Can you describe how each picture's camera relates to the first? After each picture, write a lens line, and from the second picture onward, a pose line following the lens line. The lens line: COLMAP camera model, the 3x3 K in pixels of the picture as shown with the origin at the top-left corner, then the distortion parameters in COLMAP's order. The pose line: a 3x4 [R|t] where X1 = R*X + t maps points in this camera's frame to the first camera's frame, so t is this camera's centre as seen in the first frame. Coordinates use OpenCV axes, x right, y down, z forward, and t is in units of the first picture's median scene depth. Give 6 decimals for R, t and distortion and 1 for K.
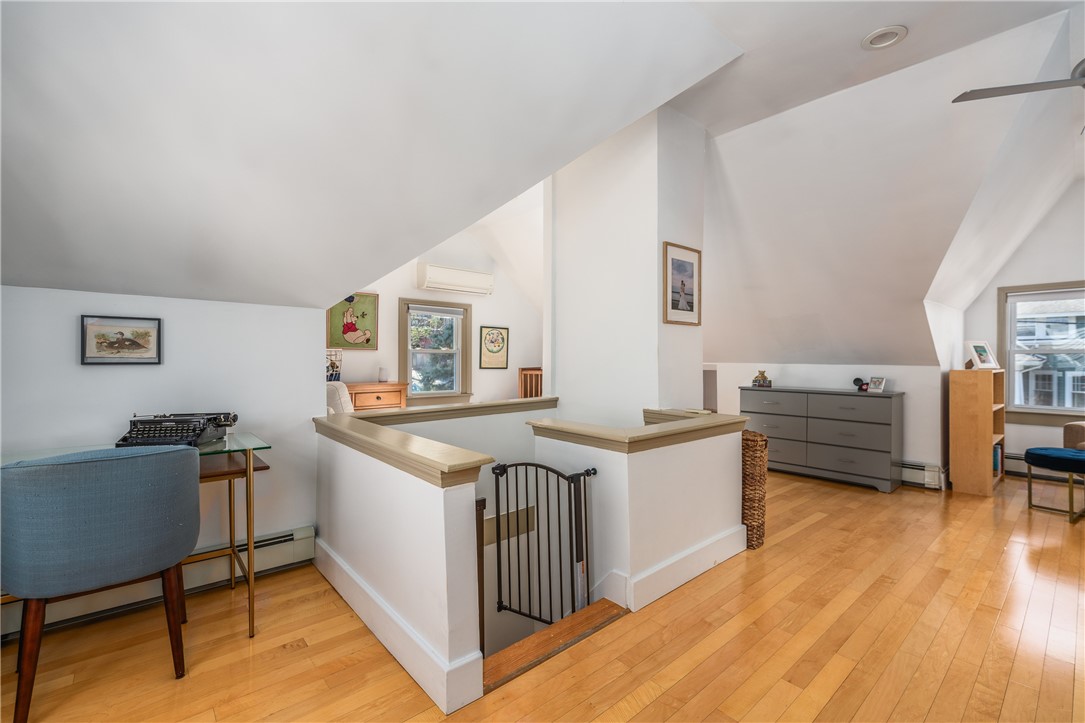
lens RADIAL K [[479.6, 0, 551.7], [0, 479.6, 358.1], [0, 0, 1]] dist [-0.001126, -0.000062]
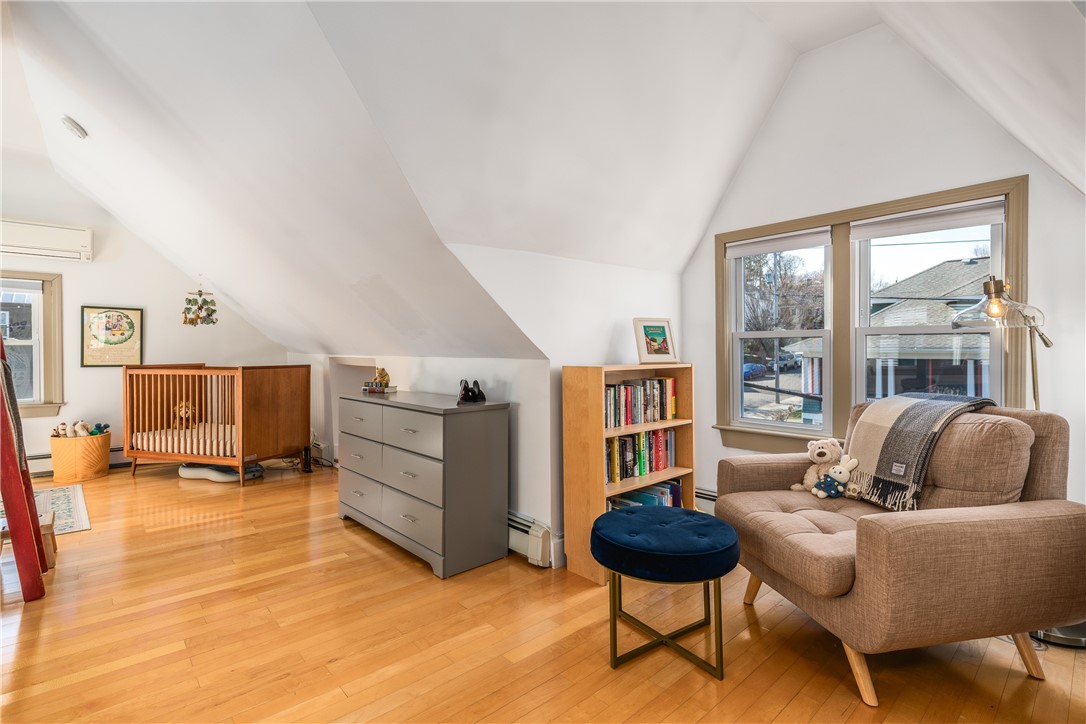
lens RADIAL K [[519.5, 0, 551.6], [0, 519.5, 351.9], [0, 0, 1]] dist [0.001947, 0.000813]
pose [[0.999844, -0.008741, 0.015365, 0.821059], [0.008666, 0.999950, 0.004902, 0.003958], [-0.015407, -0.004769, 0.999870, 0.362483]]
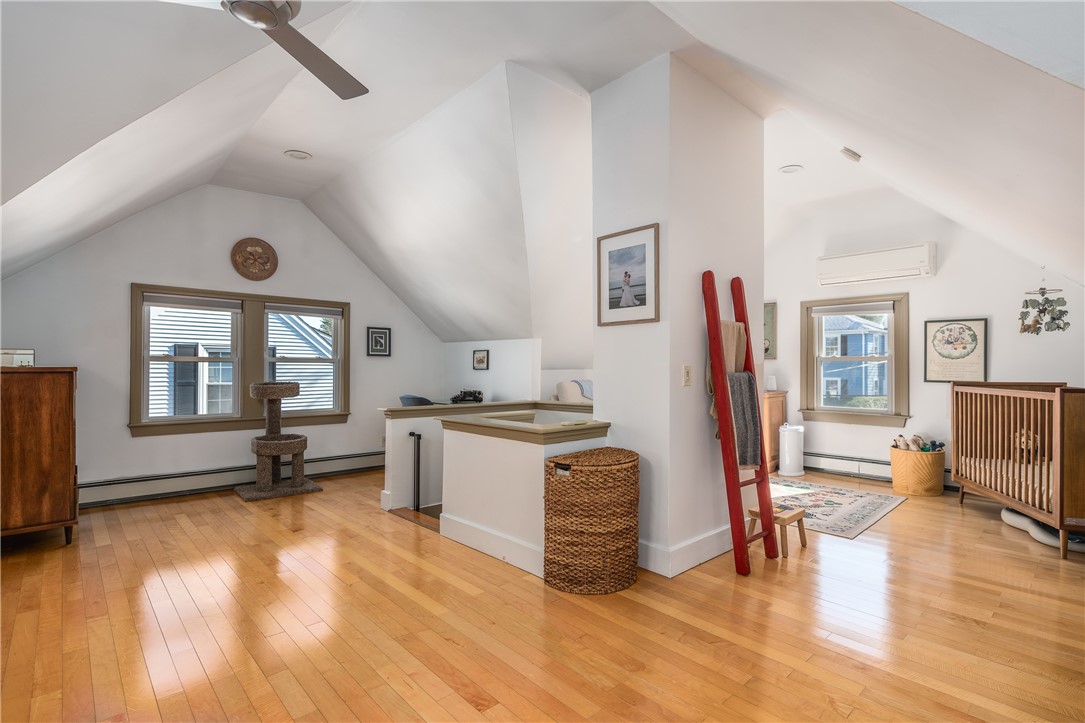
lens RADIAL K [[517.8, 0, 541.7], [0, 517.8, 365.0], [0, 0, 1]] dist [0.000424, 0.000054]
pose [[0.023241, -0.009461, -0.999685, 0.931732], [0.000030, 0.999955, -0.009463, 0.007423], [0.999730, 0.000190, 0.023240, 0.662840]]
